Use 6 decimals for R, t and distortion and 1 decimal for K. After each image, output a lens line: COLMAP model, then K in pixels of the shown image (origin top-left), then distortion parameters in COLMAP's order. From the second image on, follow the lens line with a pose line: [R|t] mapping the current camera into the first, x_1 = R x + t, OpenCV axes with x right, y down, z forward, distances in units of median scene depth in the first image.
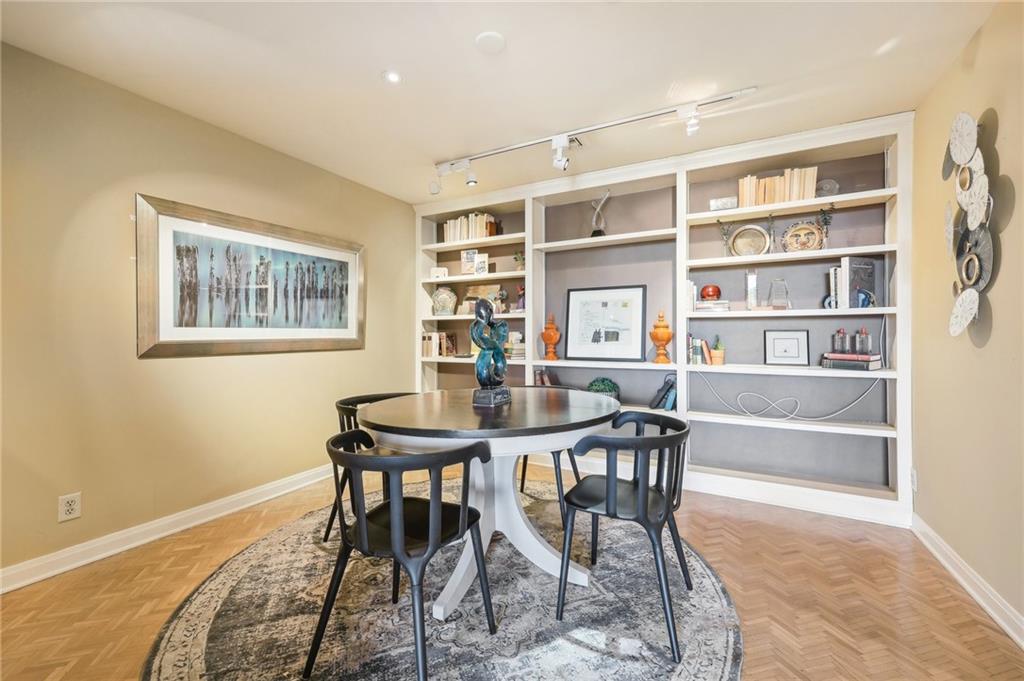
lens RADIAL K [[422.8, 0, 505.0], [0, 422.8, 341.5], [0, 0, 1]] dist [0.008312, -0.001825]
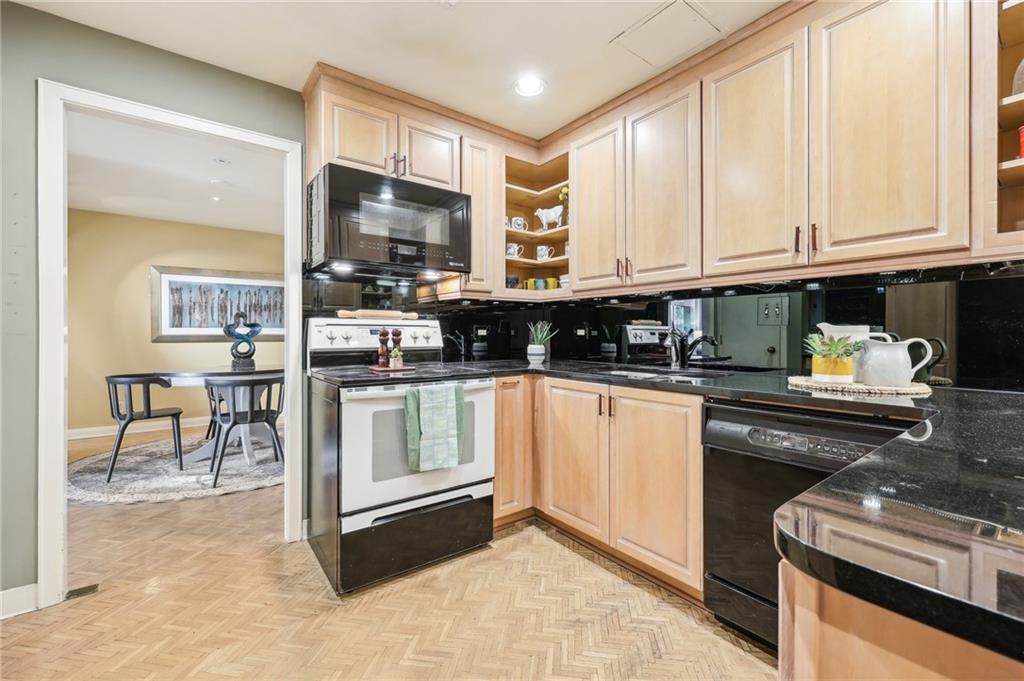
lens RADIAL K [[422.8, 0, 511.9], [0, 422.8, 335.6], [0, 0, 1]] dist [0.008312, -0.001825]
pose [[0.911947, 0.001090, -0.410306, 1.162351], [-0.005249, 0.999946, -0.009010, 0.009577], [0.410274, 0.010371, 0.911903, -0.134360]]
